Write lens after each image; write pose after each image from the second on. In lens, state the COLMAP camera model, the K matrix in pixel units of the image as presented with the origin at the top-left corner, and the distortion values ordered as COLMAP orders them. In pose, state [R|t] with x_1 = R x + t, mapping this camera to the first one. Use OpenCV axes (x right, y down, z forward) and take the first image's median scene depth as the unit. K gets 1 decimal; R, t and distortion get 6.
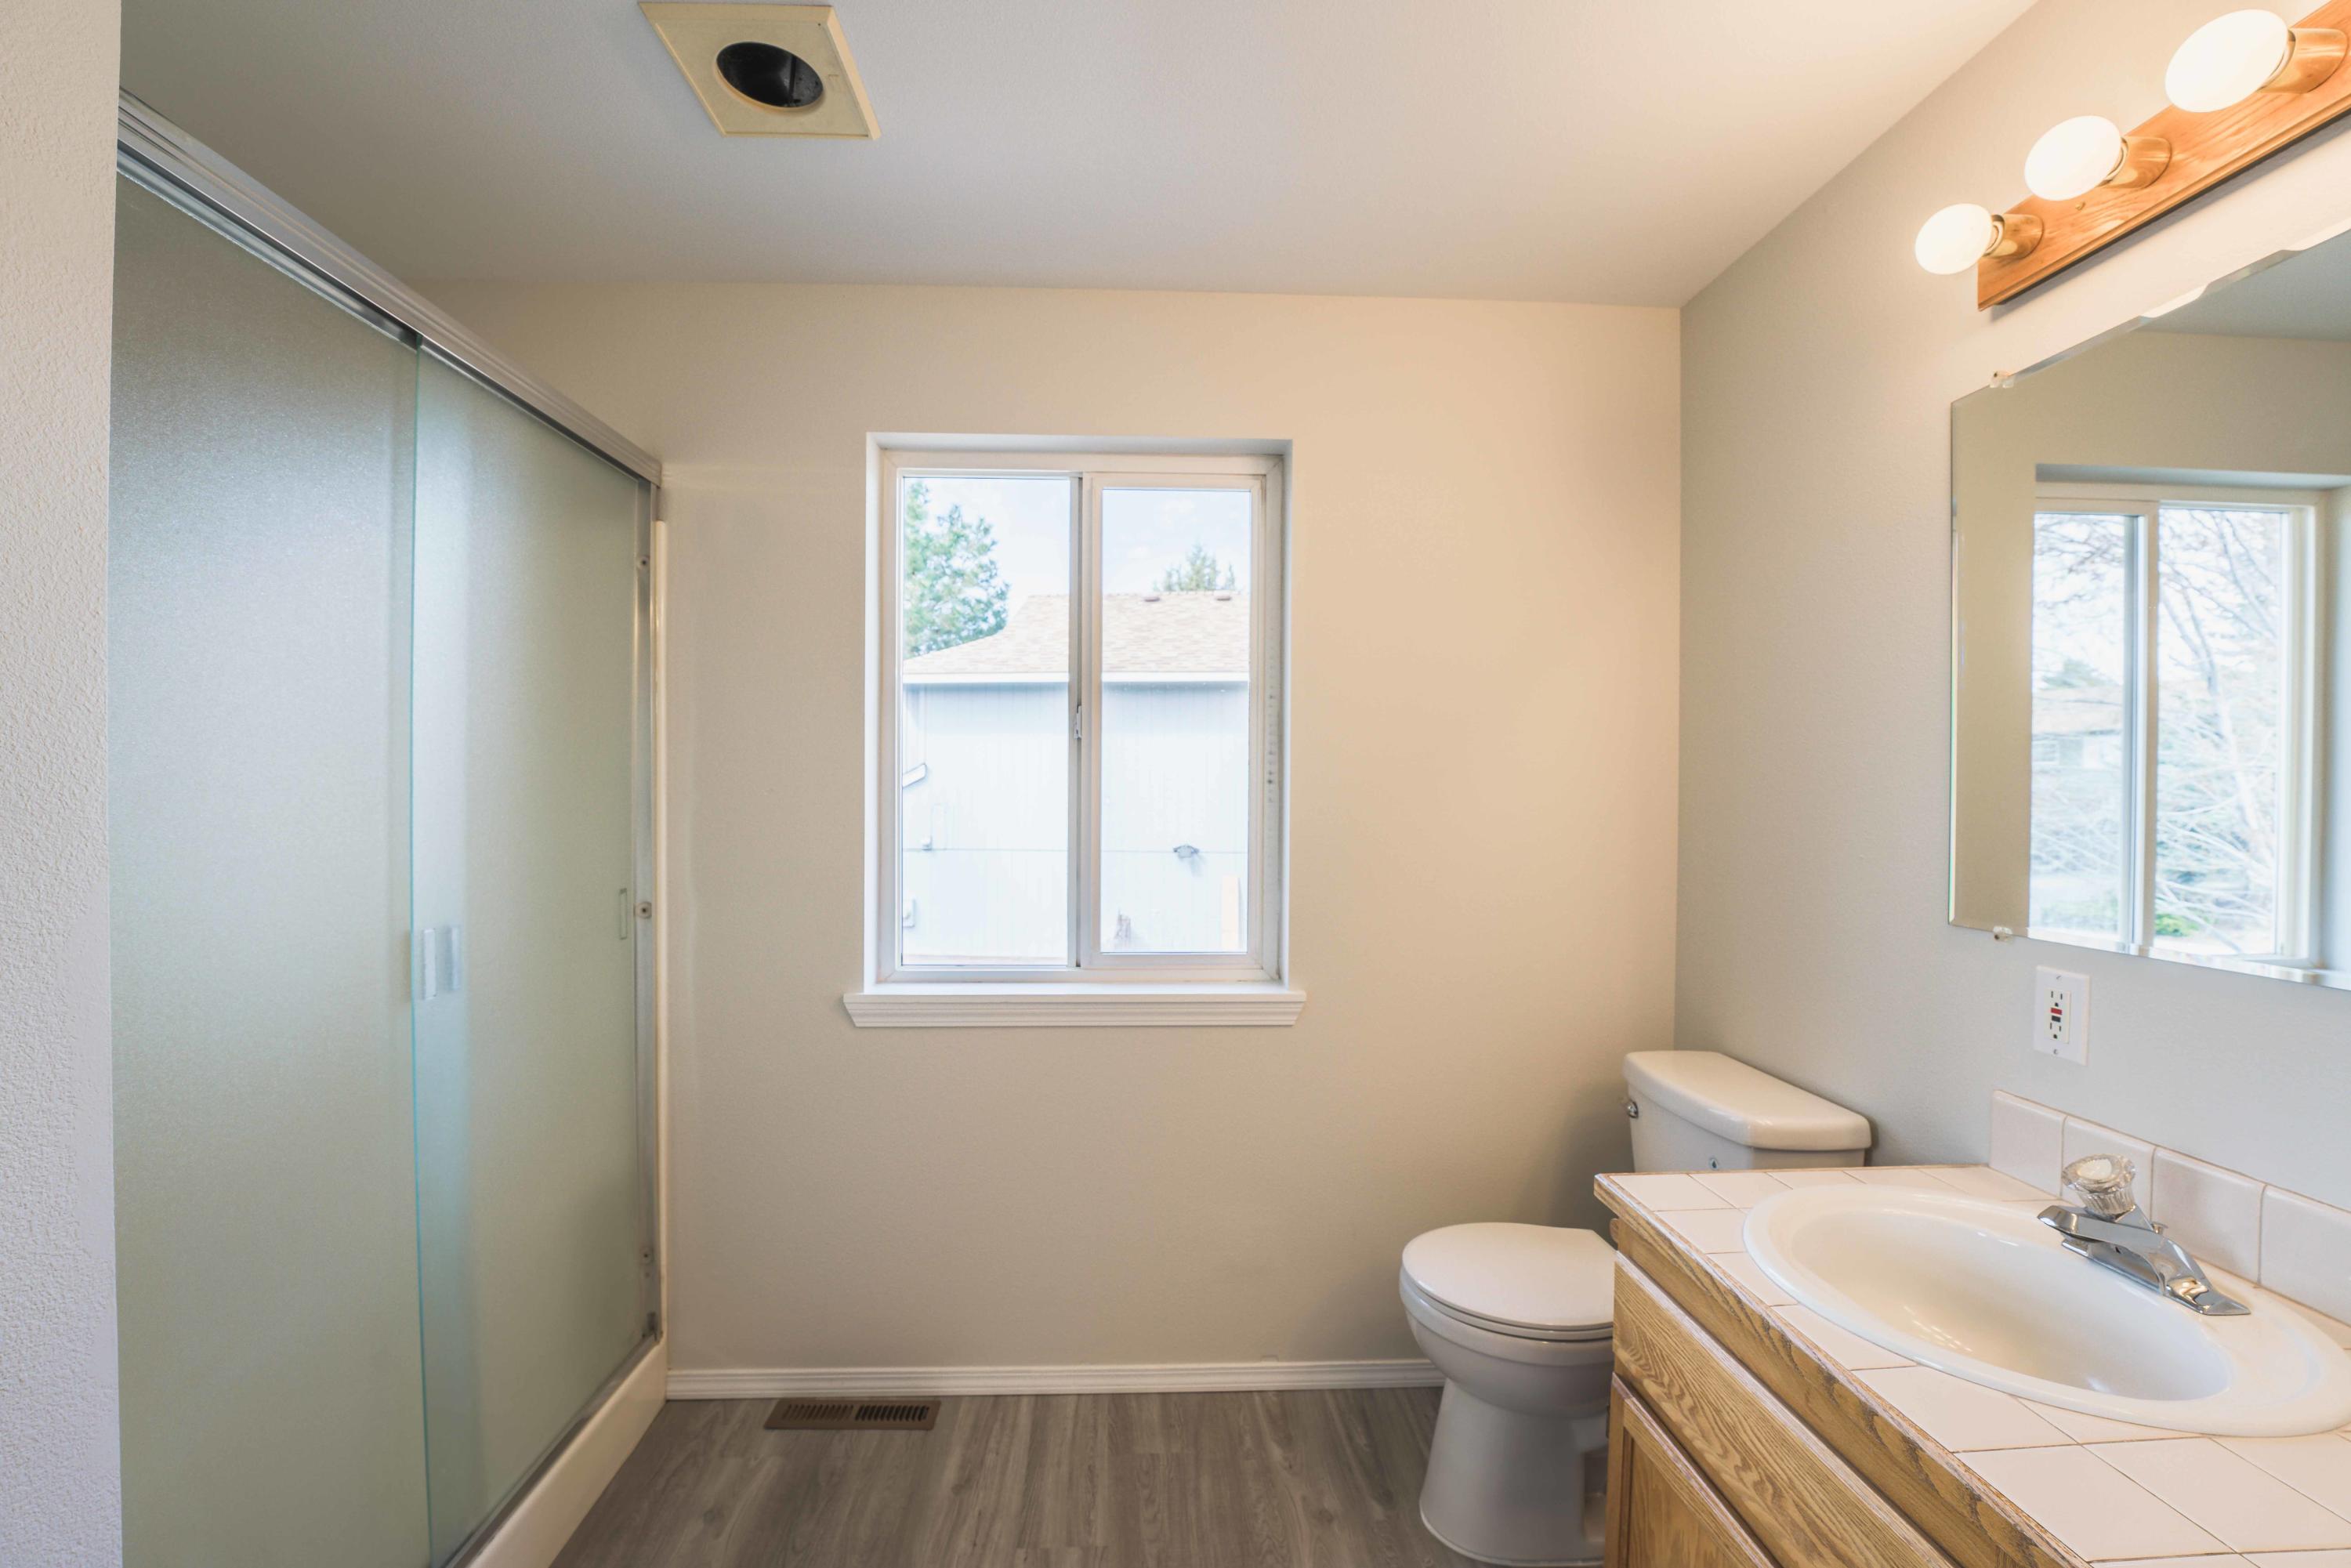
lens RADIAL K [[972.1, 0, 1161.2], [0, 972.1, 796.8], [0, 0, 1]] dist [-0.031663, 0.004829]
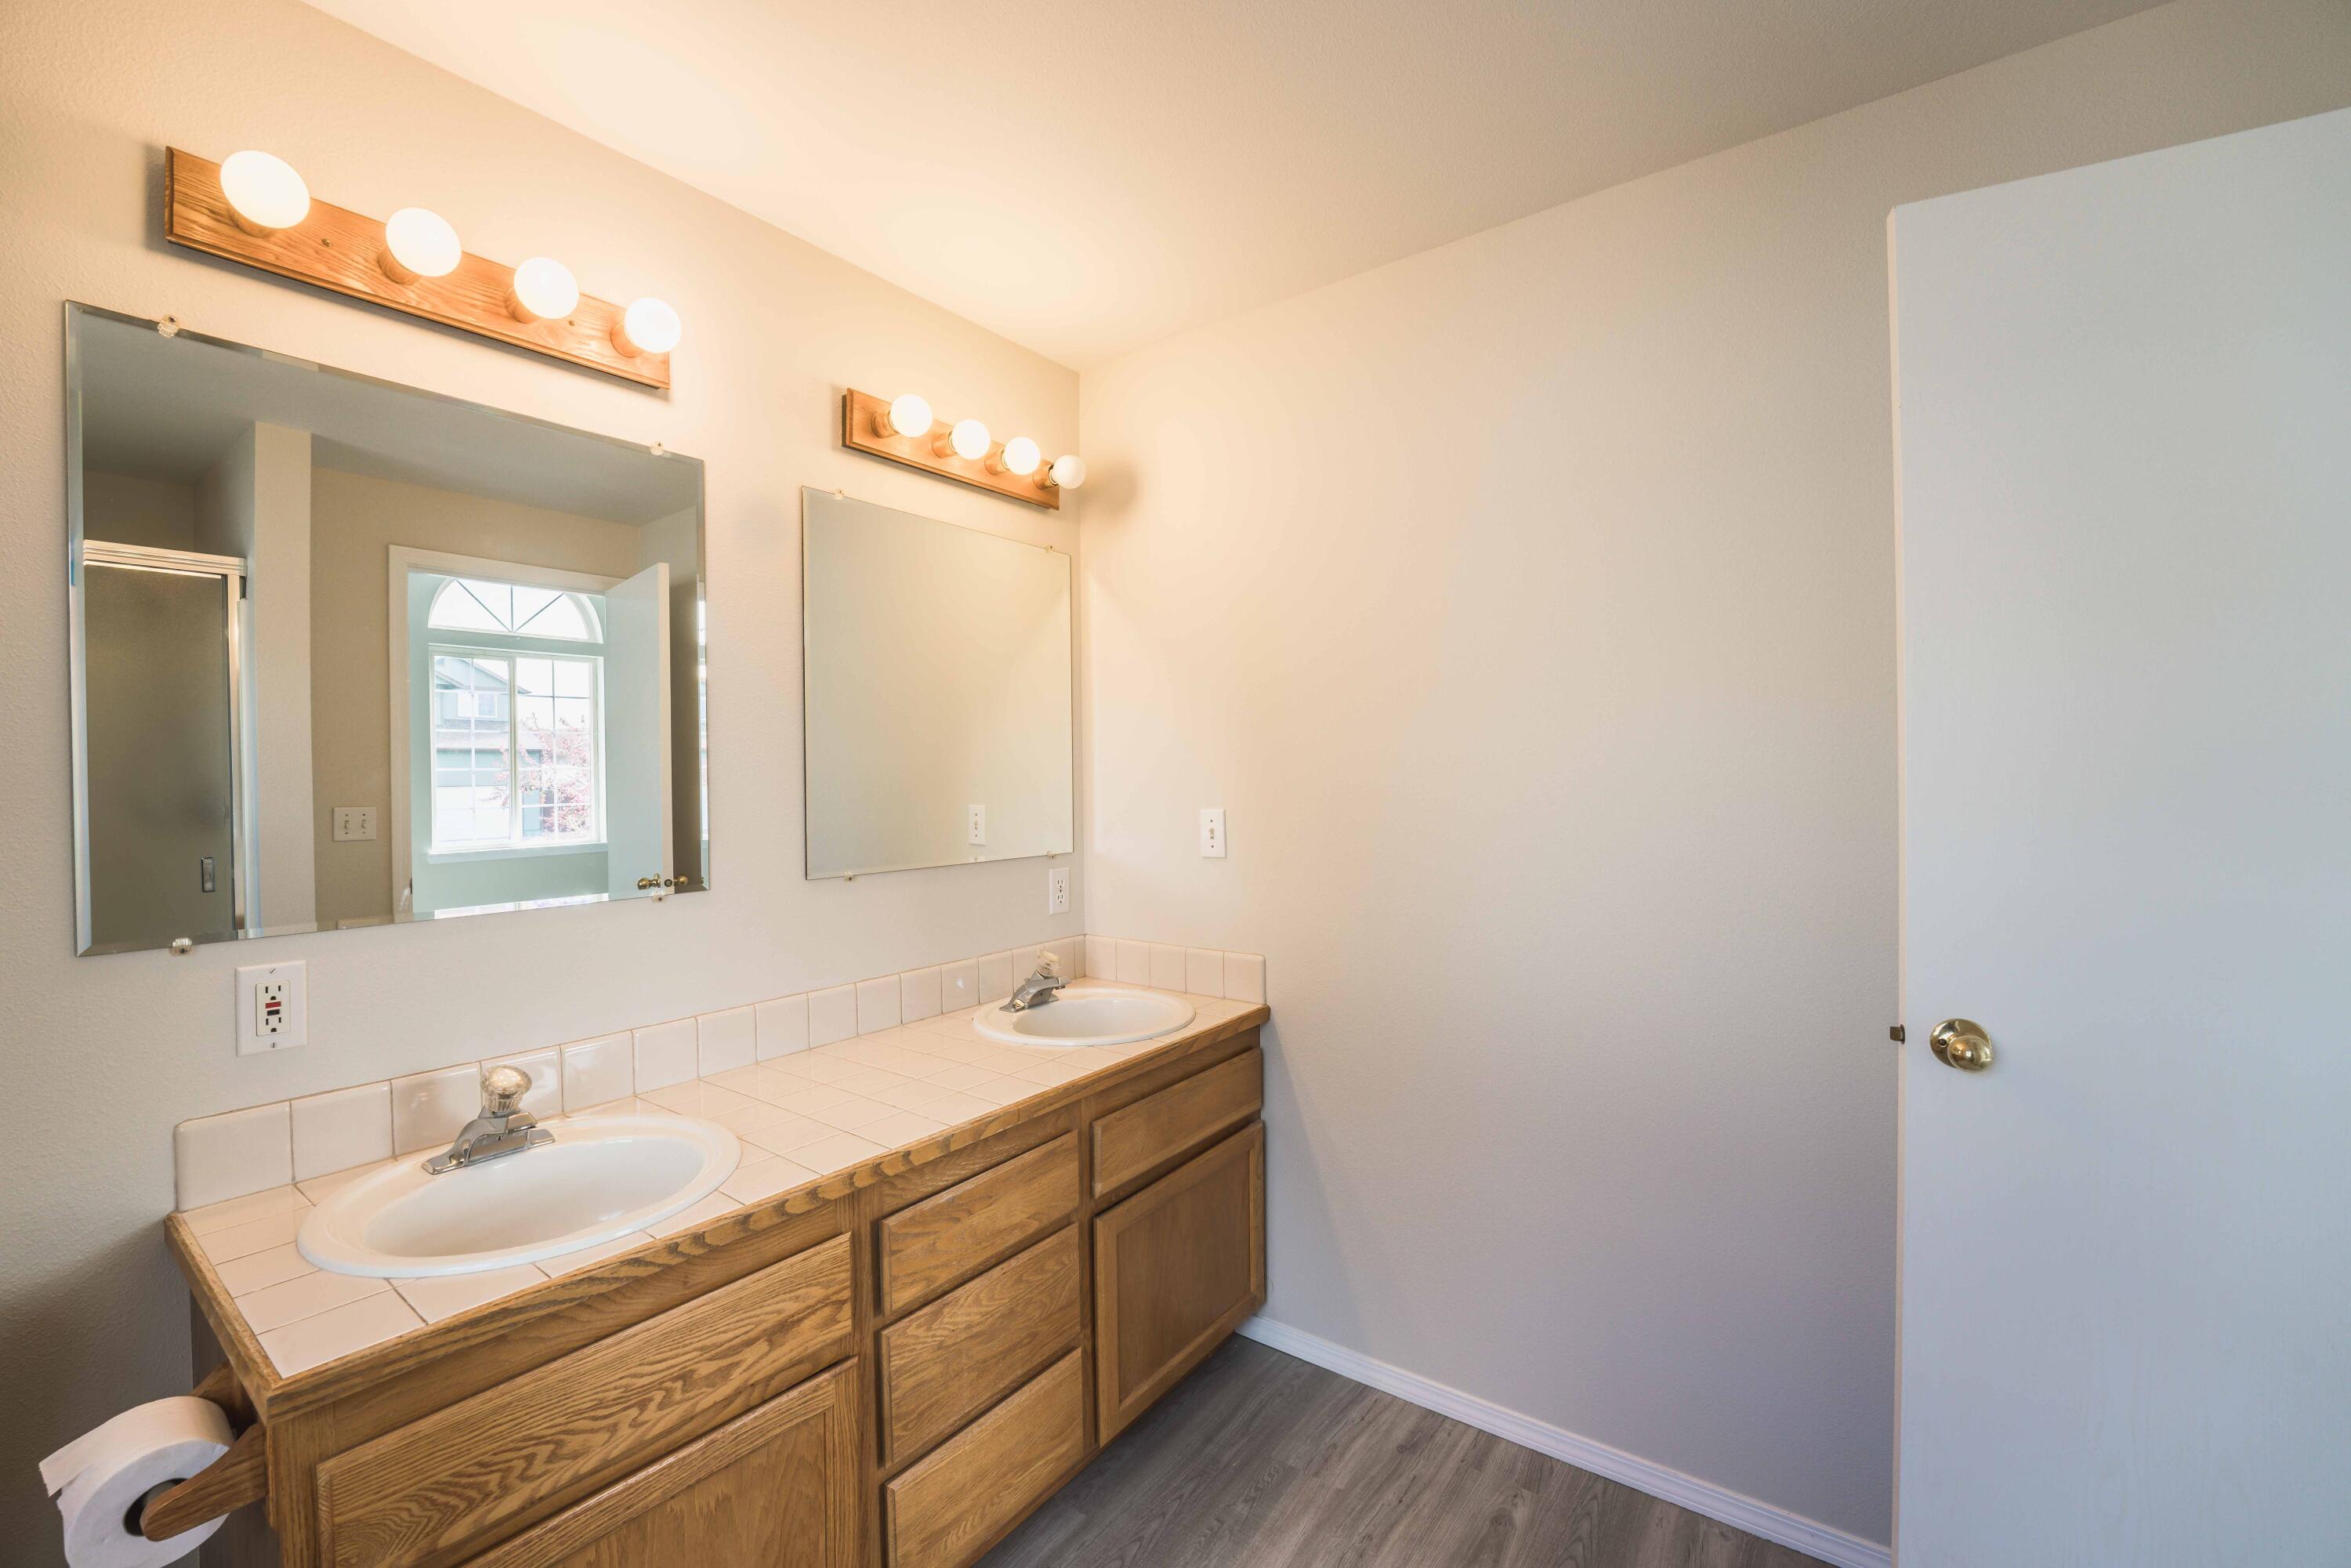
lens RADIAL K [[972.1, 0, 1161.2], [0, 972.1, 796.8], [0, 0, 1]] dist [-0.031663, 0.004829]
pose [[-0.778457, -0.004646, 0.627681, -0.283005], [0.021054, 0.999217, 0.033508, -0.005942], [-0.627345, 0.039300, -0.777749, 0.791793]]
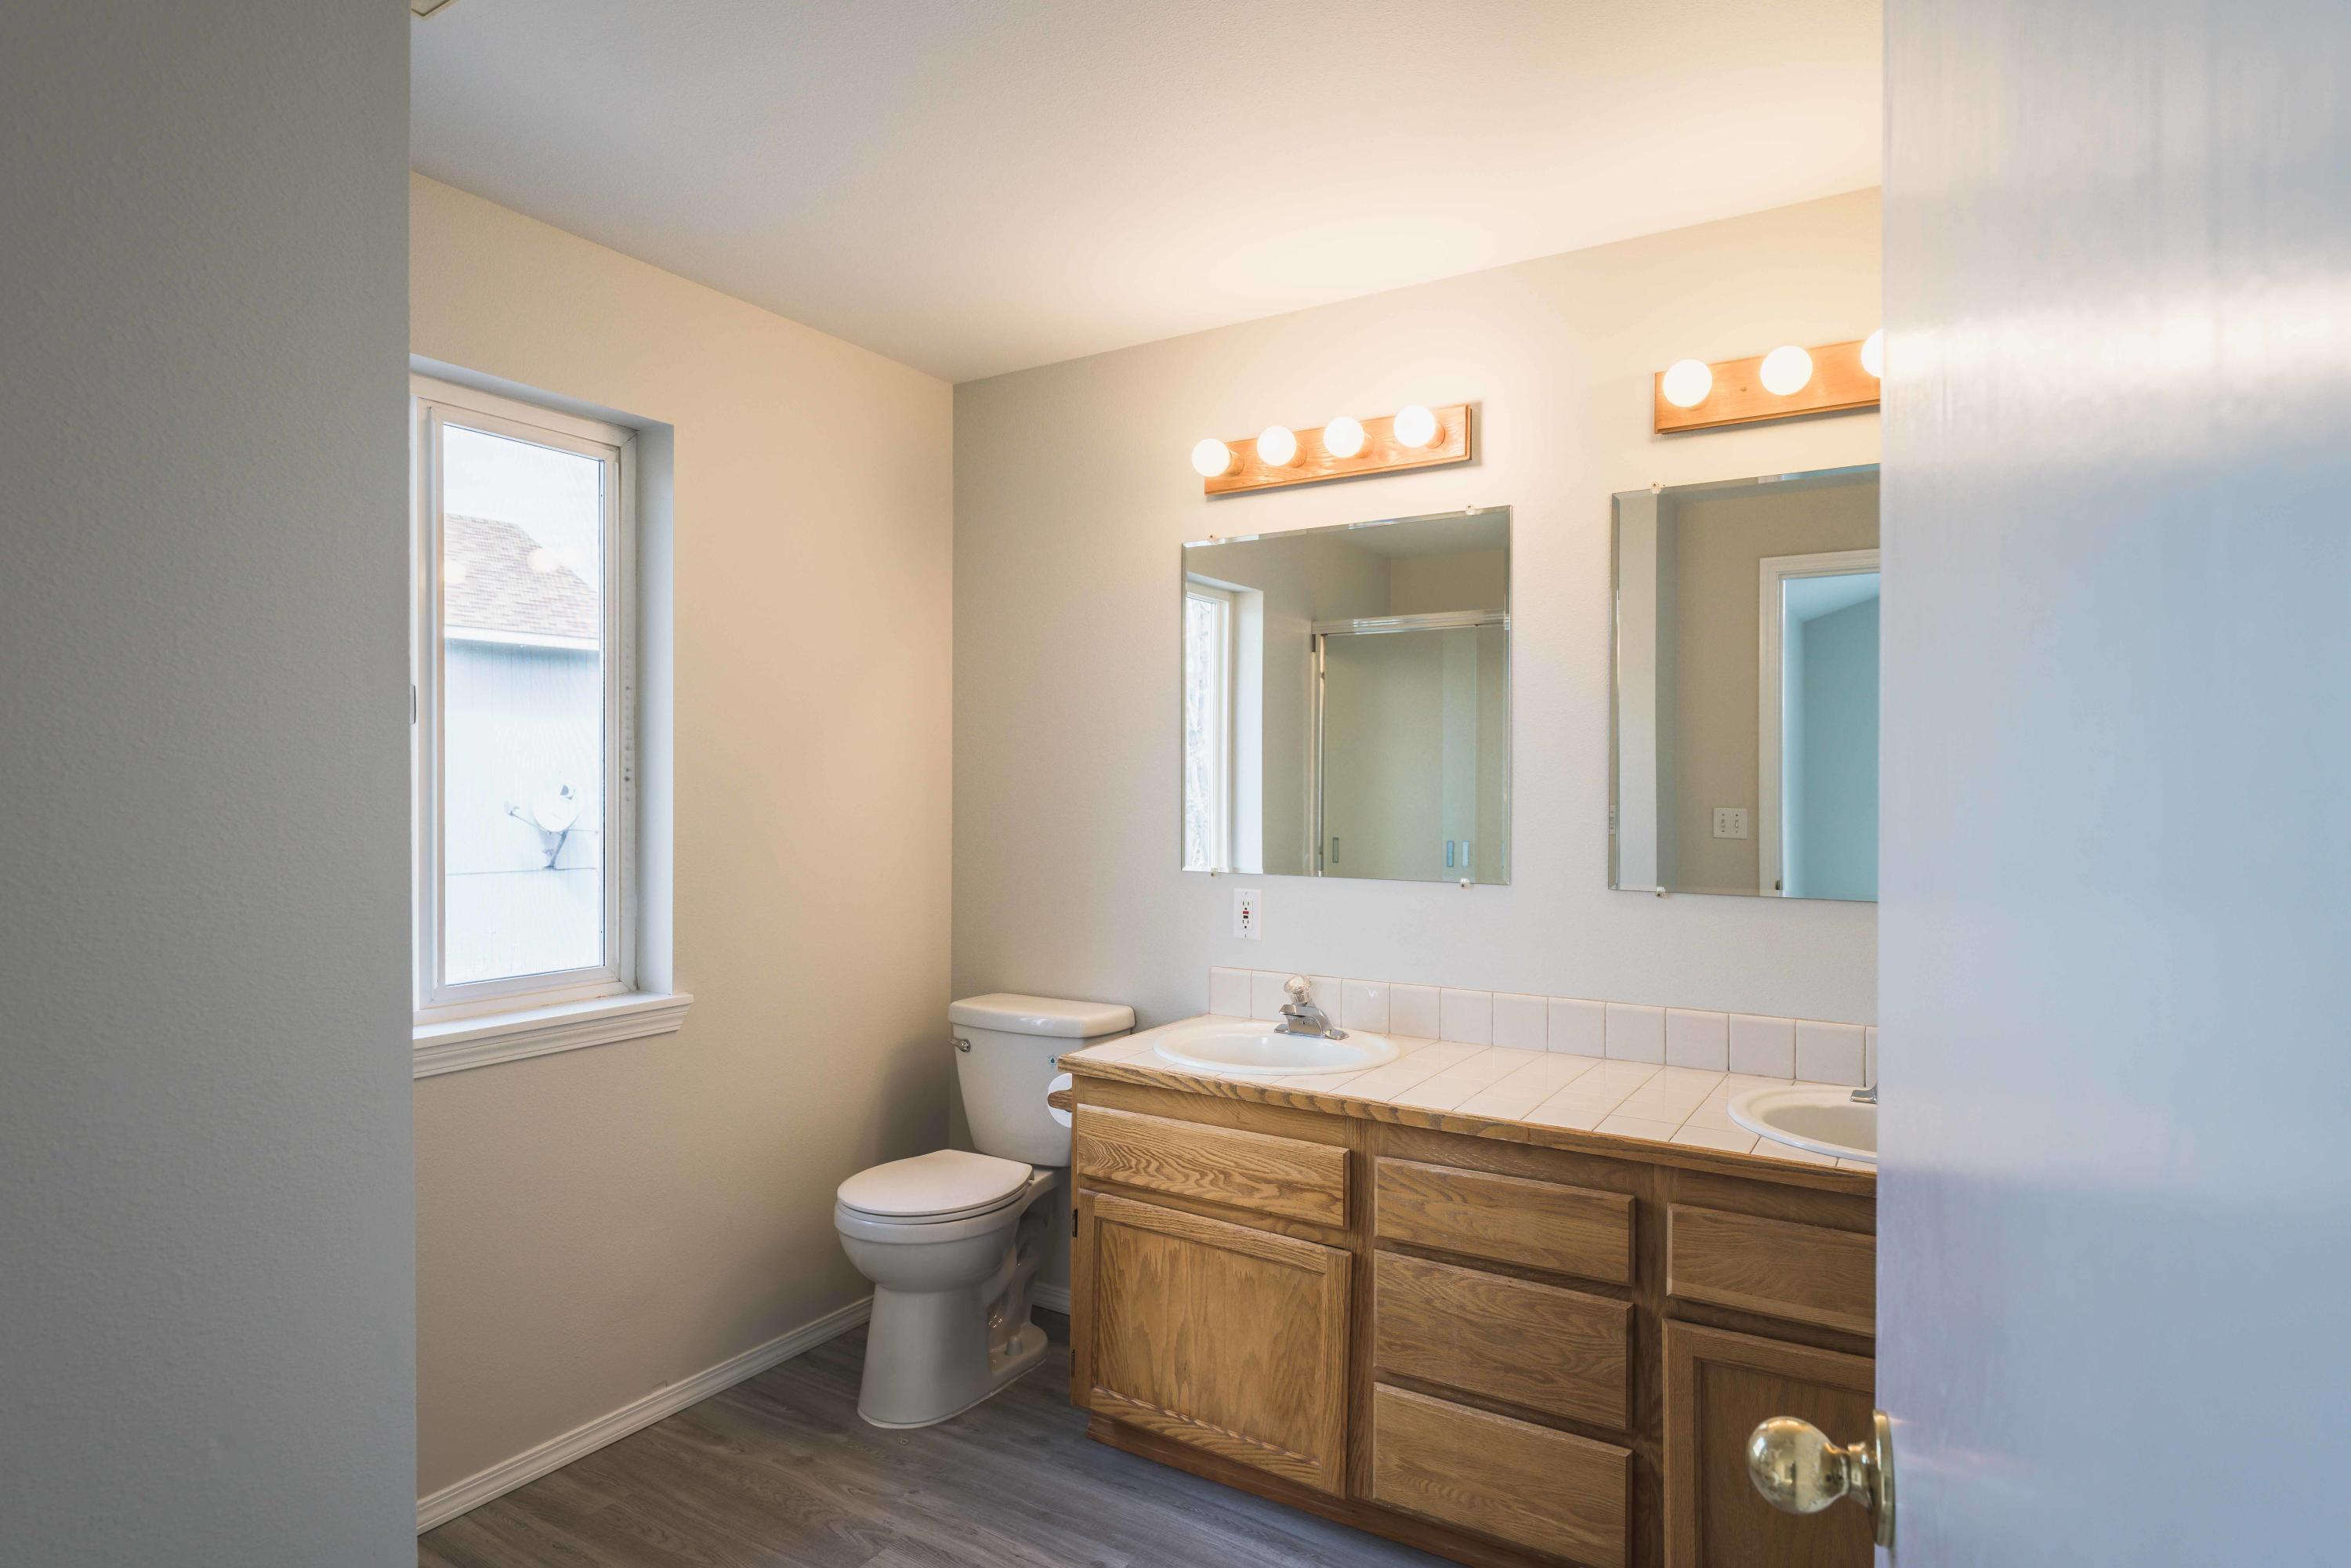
lens RADIAL K [[1282.5, 0, 1180.0], [0, 1282.5, 795.4], [0, 0, 1]] dist [-0.003728, -0.000292]
pose [[0.557782, -0.006372, 0.829963, -0.739499], [0.007420, 0.999969, 0.002691, 0.000952], [-0.829954, 0.004657, 0.557812, -0.153043]]
